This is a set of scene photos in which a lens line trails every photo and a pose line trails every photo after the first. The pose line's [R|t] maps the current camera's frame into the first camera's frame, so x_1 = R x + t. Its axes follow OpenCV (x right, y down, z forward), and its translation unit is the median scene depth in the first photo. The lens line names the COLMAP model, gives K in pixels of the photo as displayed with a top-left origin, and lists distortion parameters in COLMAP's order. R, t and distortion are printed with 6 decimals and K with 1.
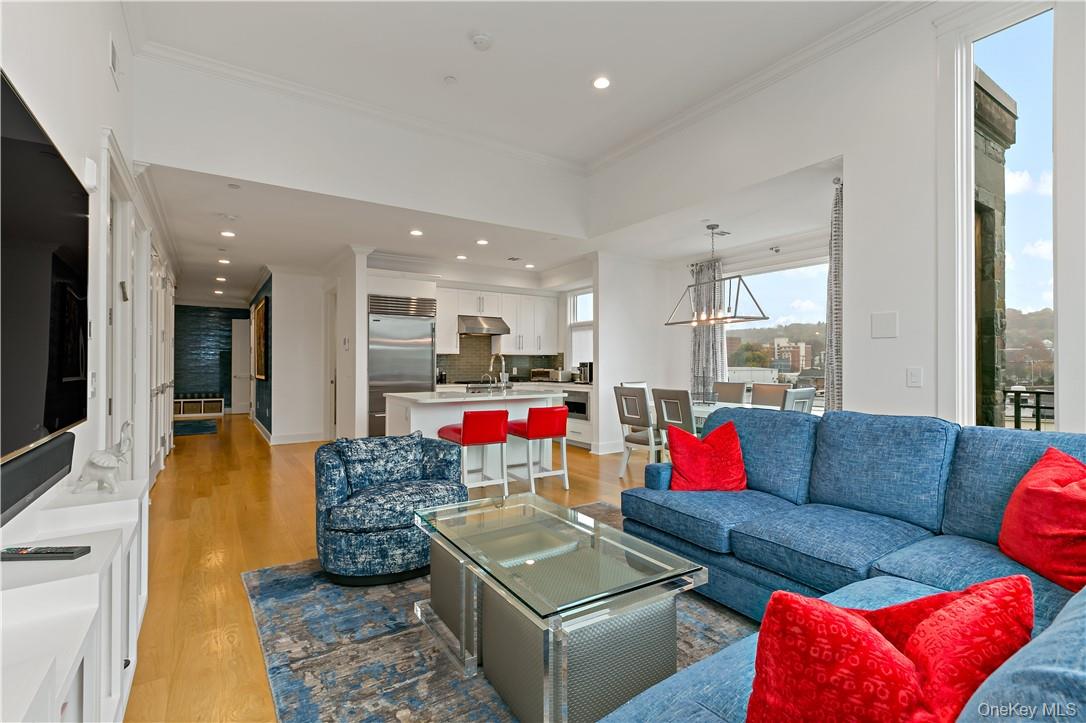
lens RADIAL K [[486.8, 0, 547.1], [0, 486.8, 364.3], [0, 0, 1]] dist [-0.001716, 0.000678]
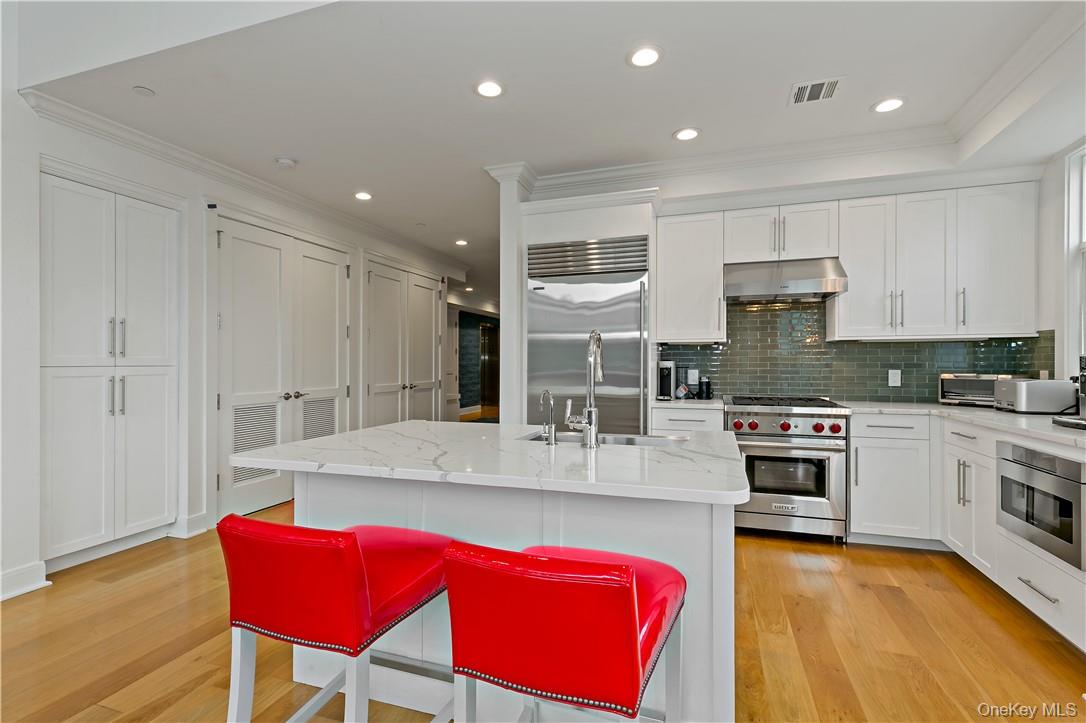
lens RADIAL K [[516.9, 0, 522.5], [0, 516.9, 366.1], [0, 0, 1]] dist [0.004846, 0.000432]
pose [[0.607024, 0.004552, -0.794671, 0.110908], [0.003770, 0.999956, 0.008607, -0.001746], [0.794675, -0.008221, 0.606980, 0.511080]]
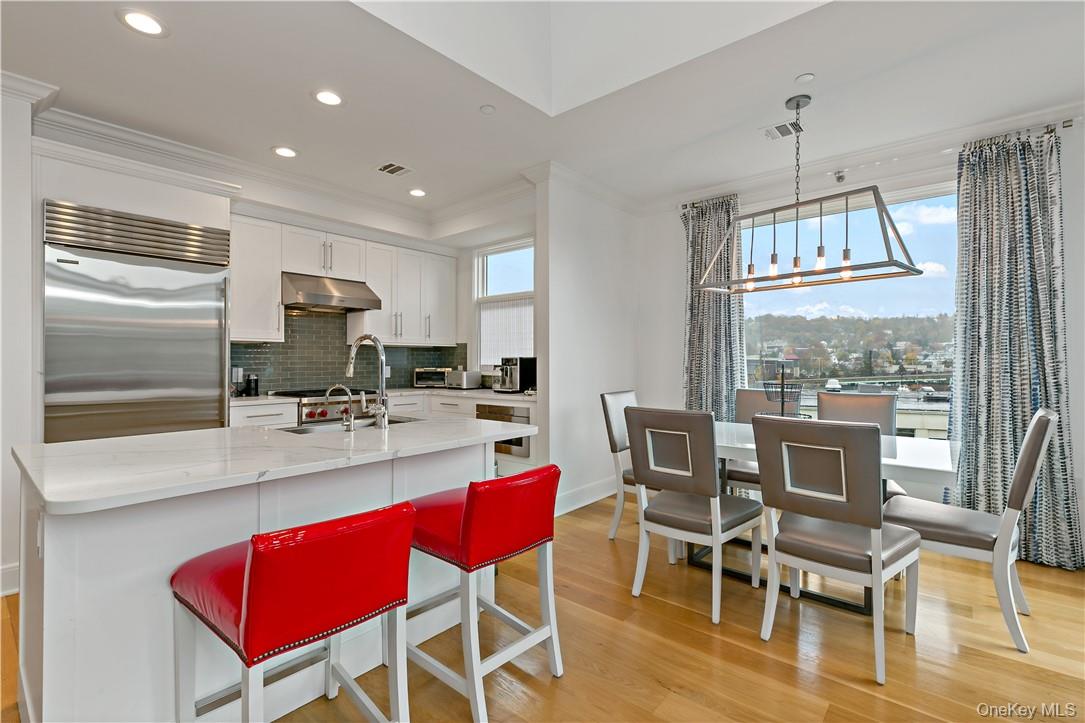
lens RADIAL K [[486.4, 0, 546.4], [0, 486.4, 360.3], [0, 0, 1]] dist [-0.001716, 0.000678]
pose [[0.960415, -0.000048, 0.278573, -0.048938], [0.000402, 0.999999, -0.001214, 0.000302], [-0.278573, 0.001278, 0.960414, 0.387635]]
